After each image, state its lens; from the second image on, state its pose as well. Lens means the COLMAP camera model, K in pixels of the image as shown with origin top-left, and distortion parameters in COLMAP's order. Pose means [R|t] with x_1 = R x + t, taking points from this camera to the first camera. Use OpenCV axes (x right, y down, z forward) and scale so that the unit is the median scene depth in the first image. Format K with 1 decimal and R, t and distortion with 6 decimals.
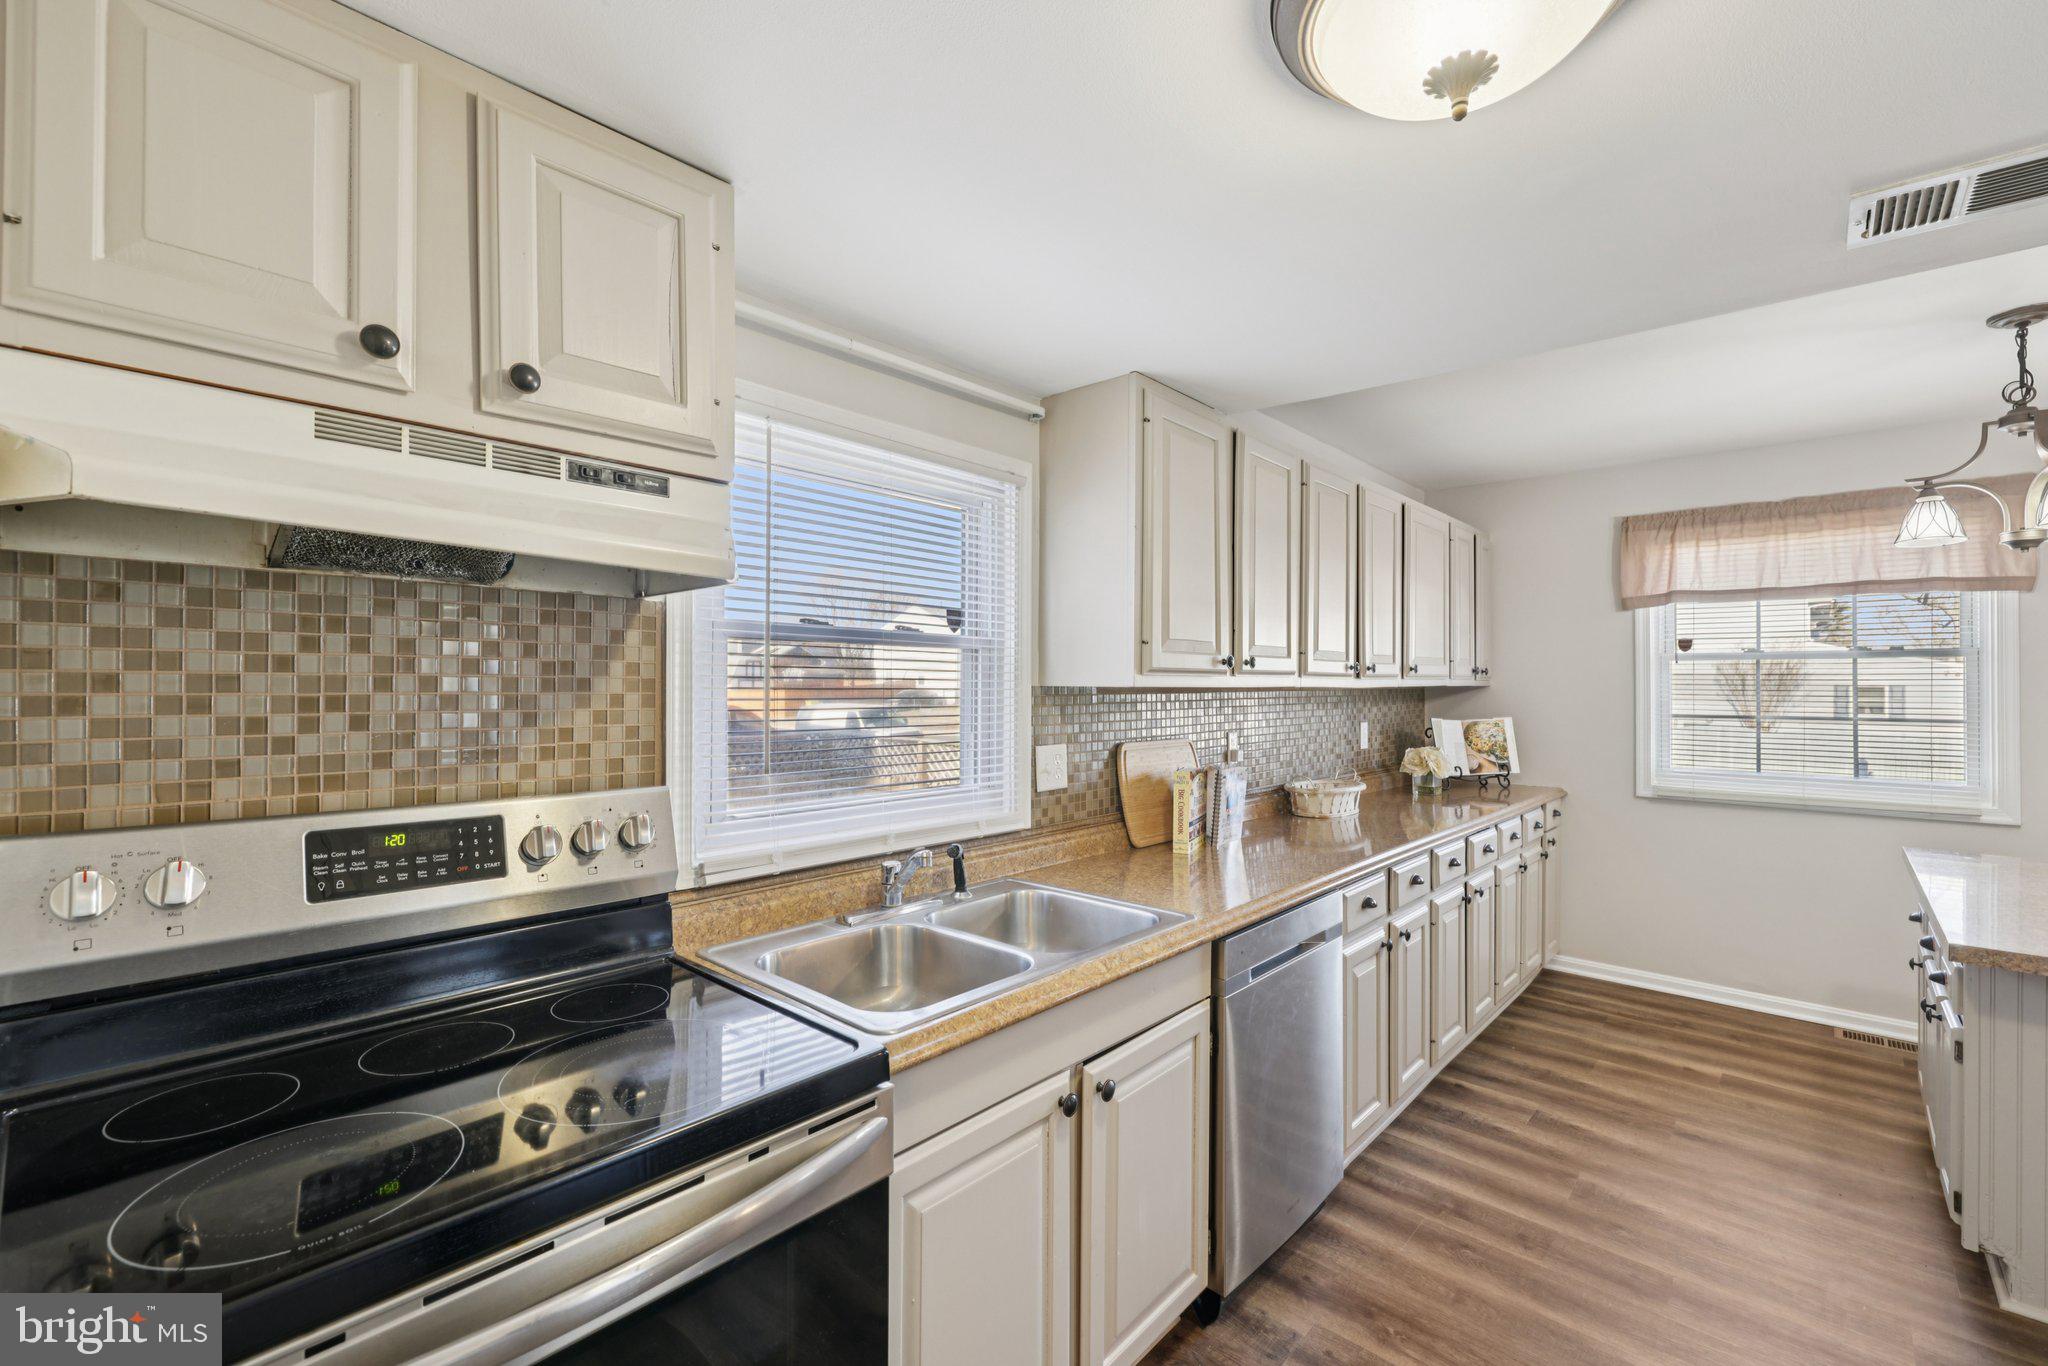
lens RADIAL K [[870.9, 0, 1022.2], [0, 870.9, 686.3], [0, 0, 1]] dist [0.008281, -0.002047]
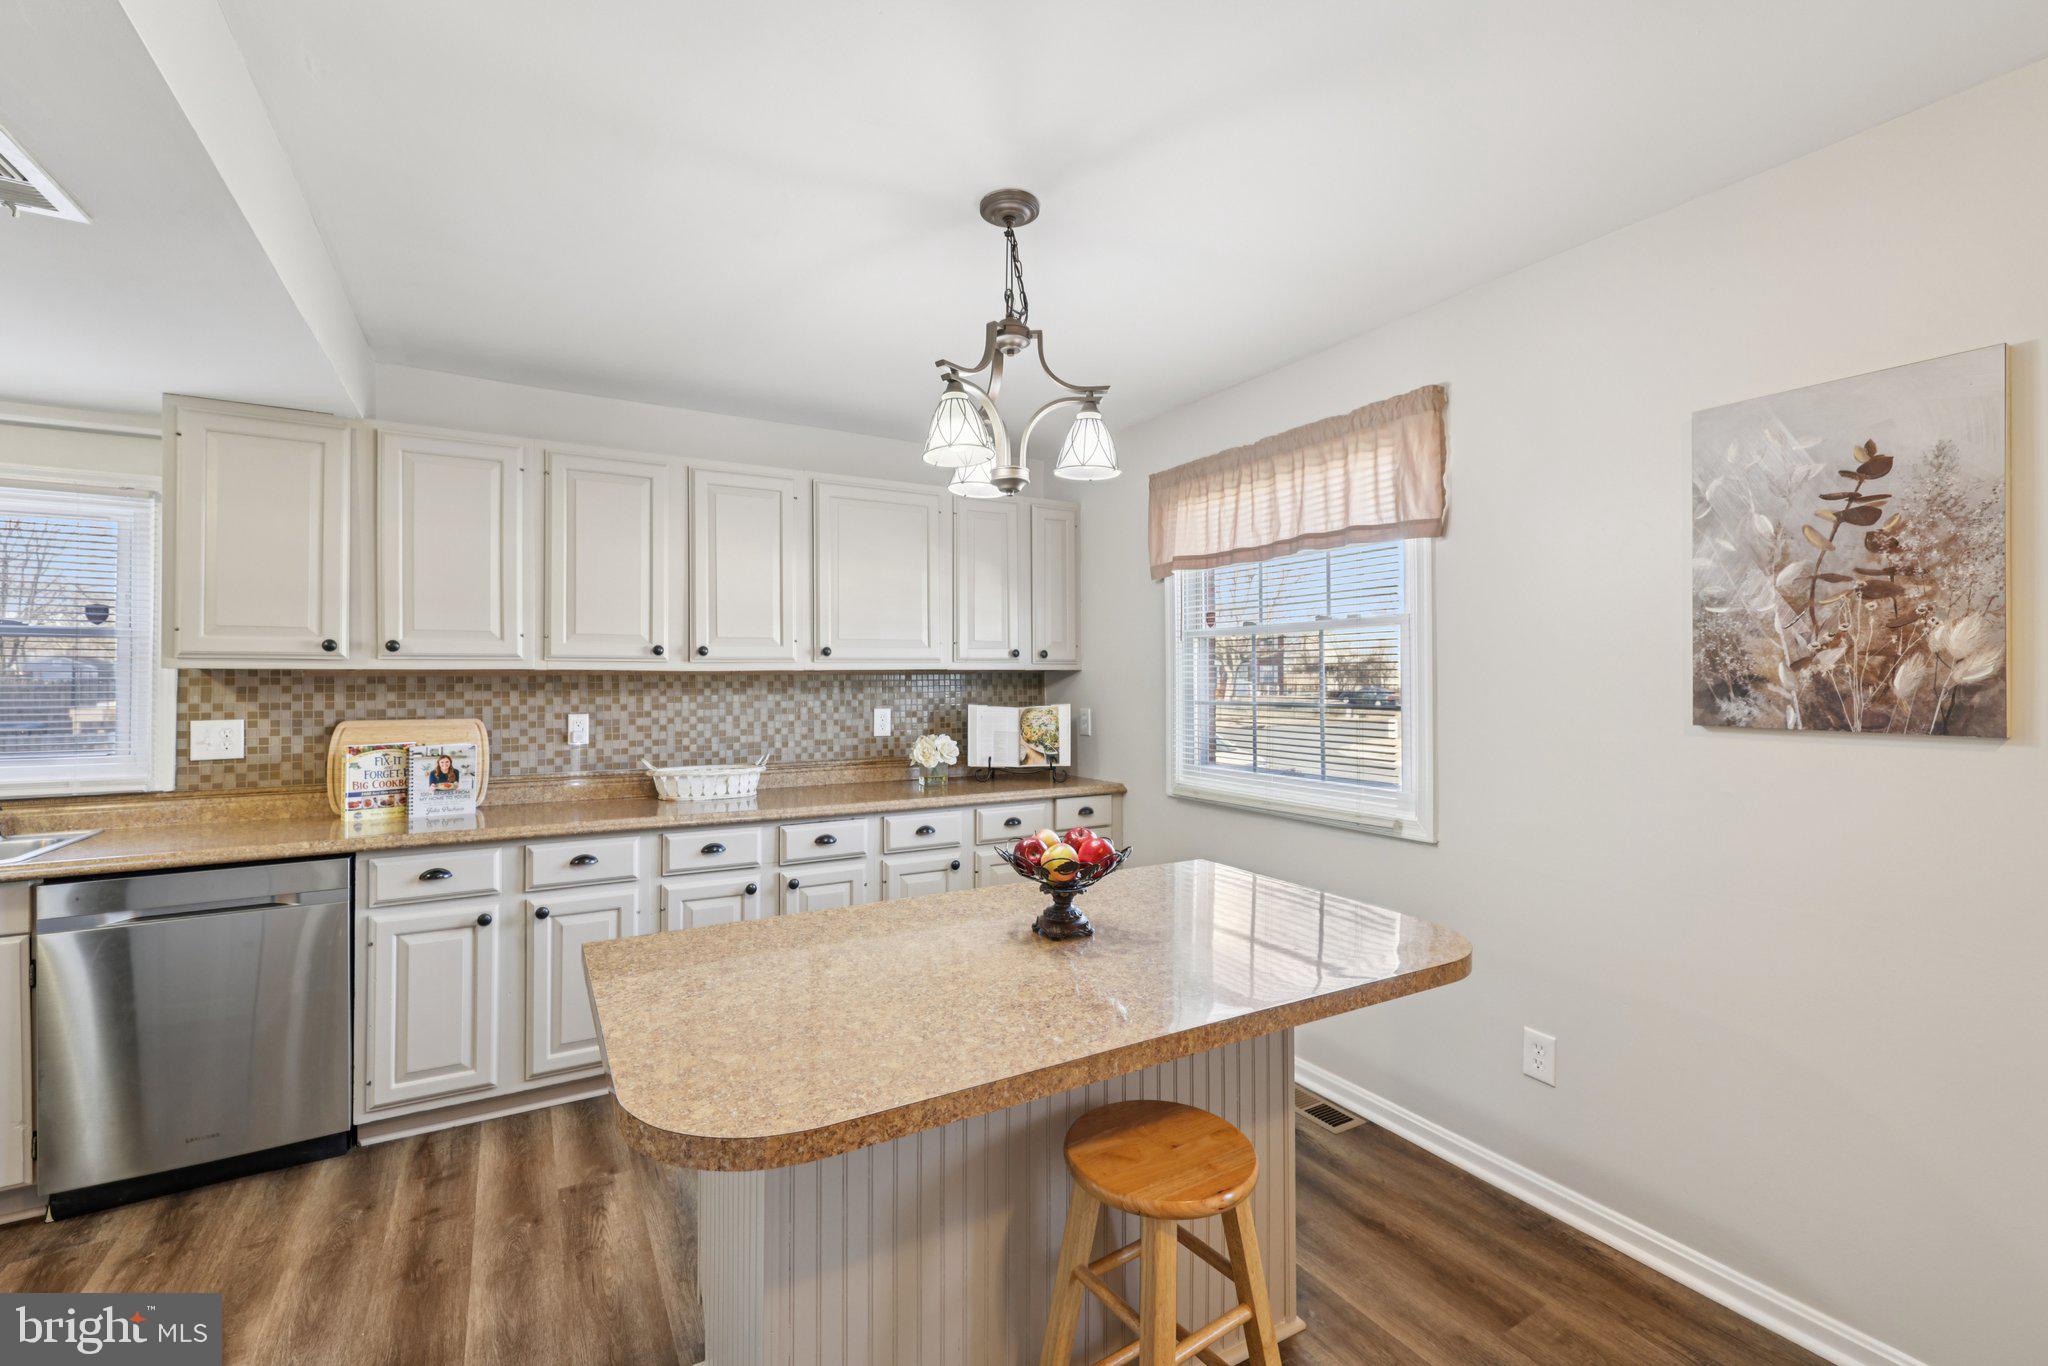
lens RADIAL K [[870.9, 0, 1011.4], [0, 870.9, 667.2], [0, 0, 1]] dist [0.008281, -0.002047]
pose [[0.951392, -0.011037, -0.307784, 1.326209], [0.005686, 0.999817, -0.018277, 0.022421], [0.307929, 0.015638, 0.951281, 0.206420]]
